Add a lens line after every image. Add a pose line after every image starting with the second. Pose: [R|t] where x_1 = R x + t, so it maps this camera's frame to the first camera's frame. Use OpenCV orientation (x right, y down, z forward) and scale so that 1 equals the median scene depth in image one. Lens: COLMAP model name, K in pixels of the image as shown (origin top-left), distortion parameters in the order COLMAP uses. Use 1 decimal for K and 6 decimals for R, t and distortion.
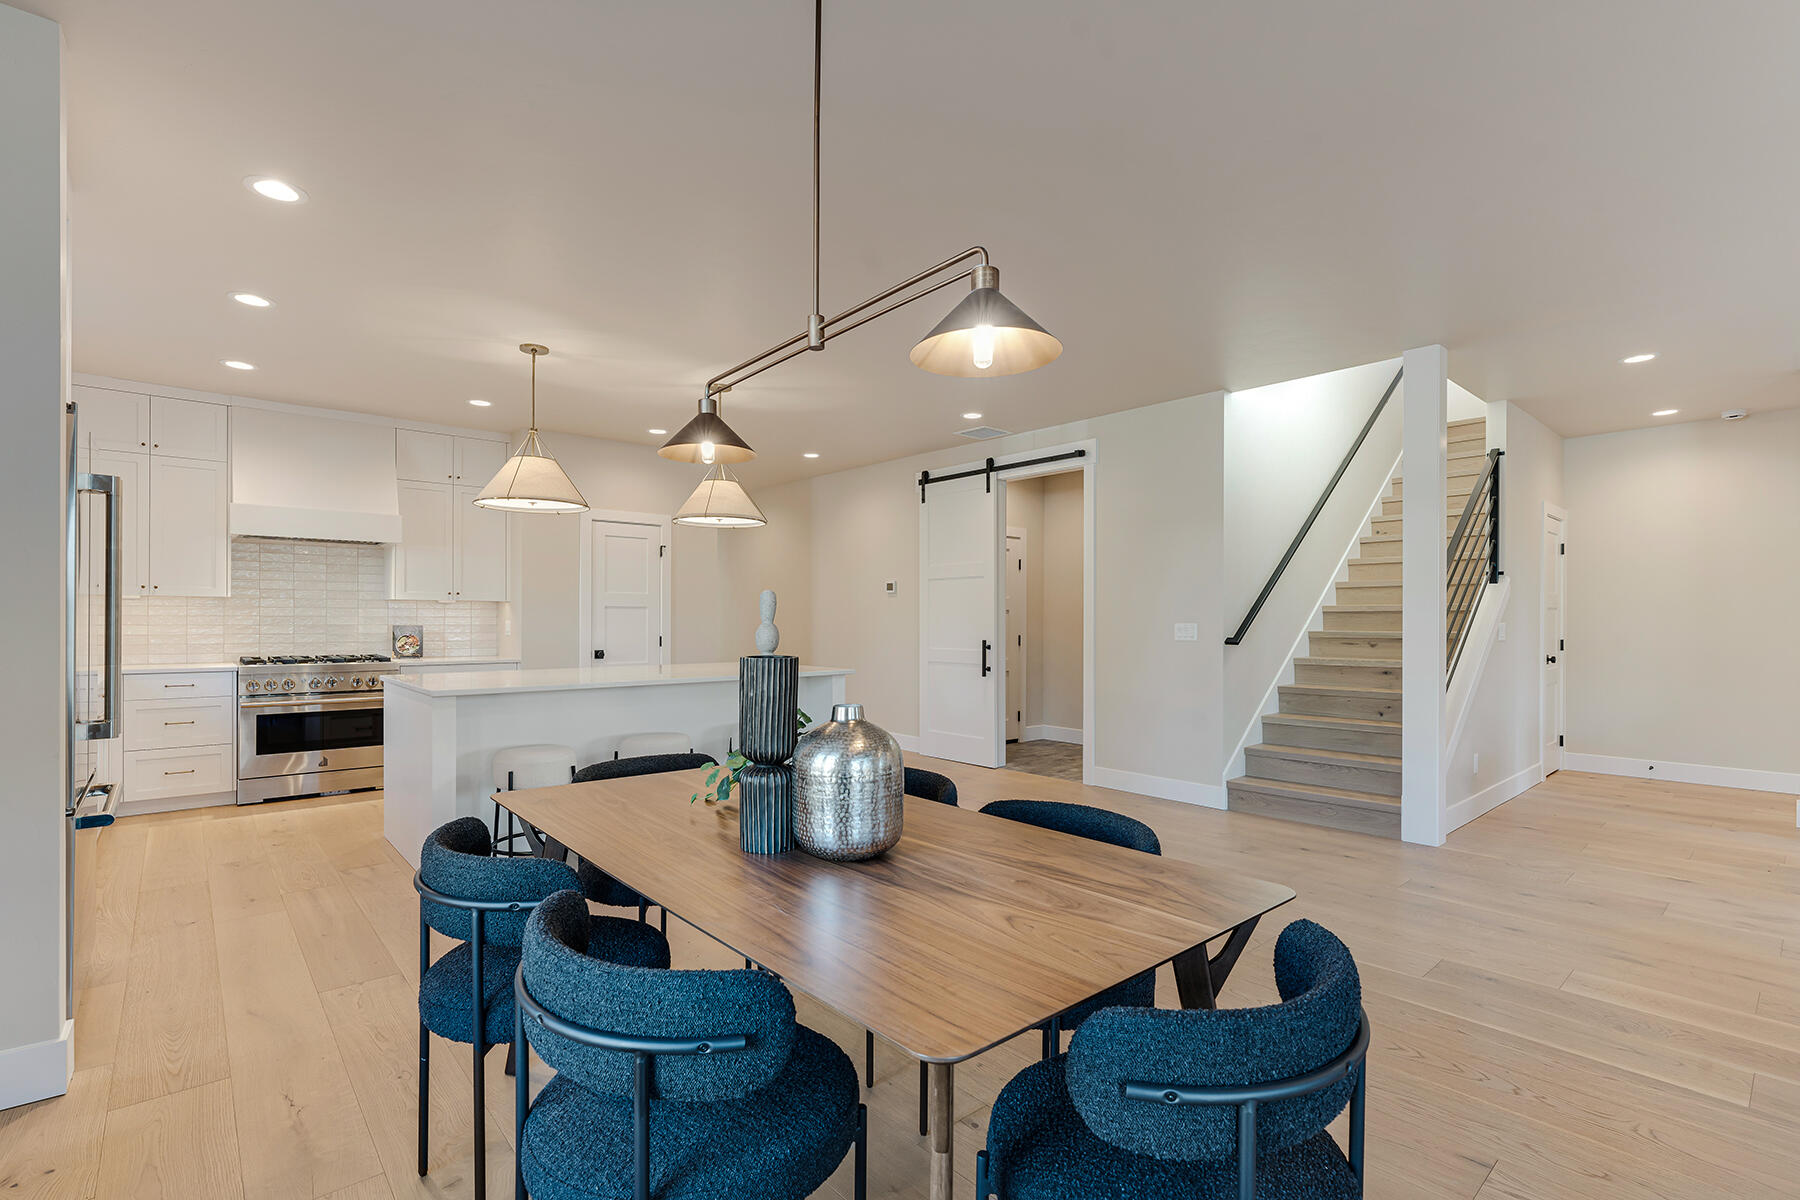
lens RADIAL K [[821.4, 0, 898.2], [0, 821.4, 618.0], [0, 0, 1]] dist [-0.001384, -0.000111]
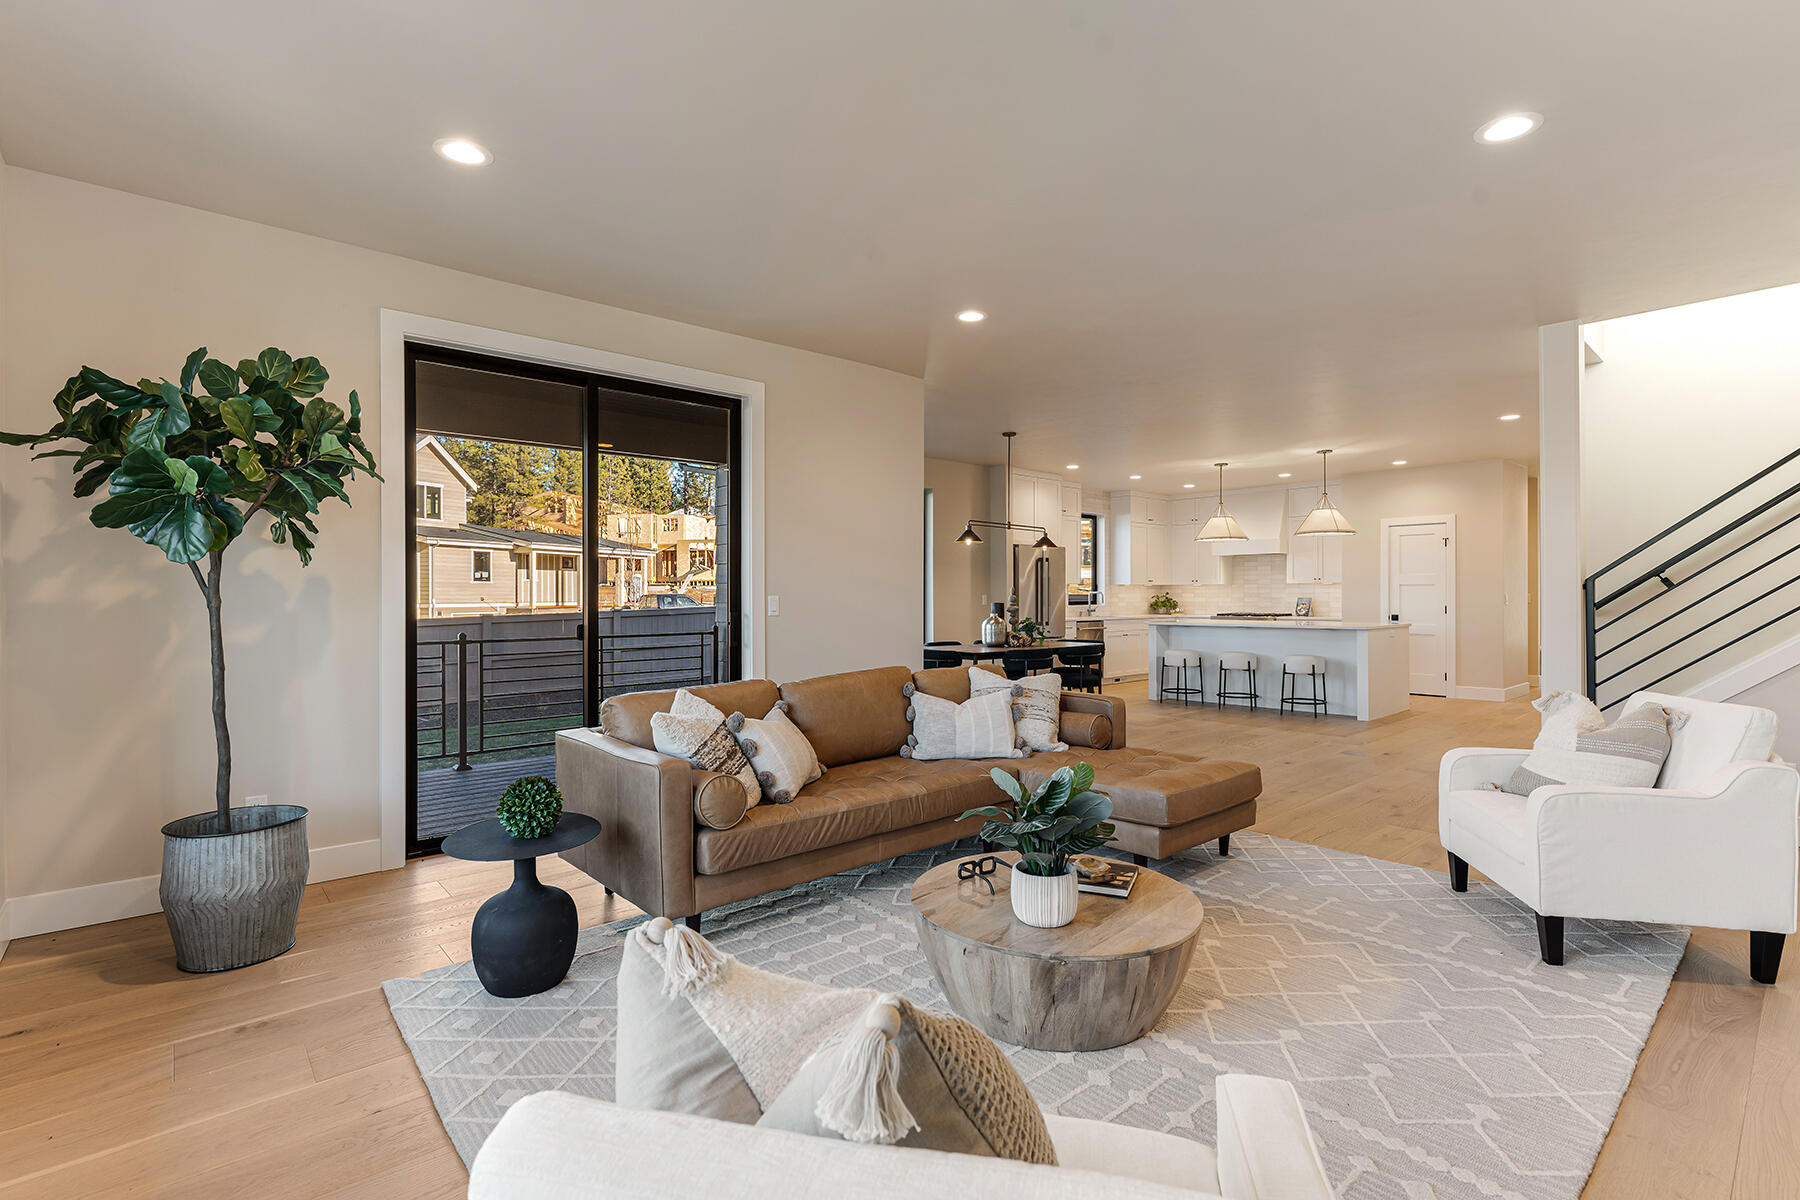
lens RADIAL K [[825.0, 0, 897.9], [0, 825.0, 591.1], [0, 0, 1]] dist [-0.003417, -0.000179]
pose [[0.000829, -0.008702, -0.999962, 1.295315], [0.005199, 0.999949, -0.008698, 0.006376], [0.999986, -0.005192, 0.000874, 0.135711]]
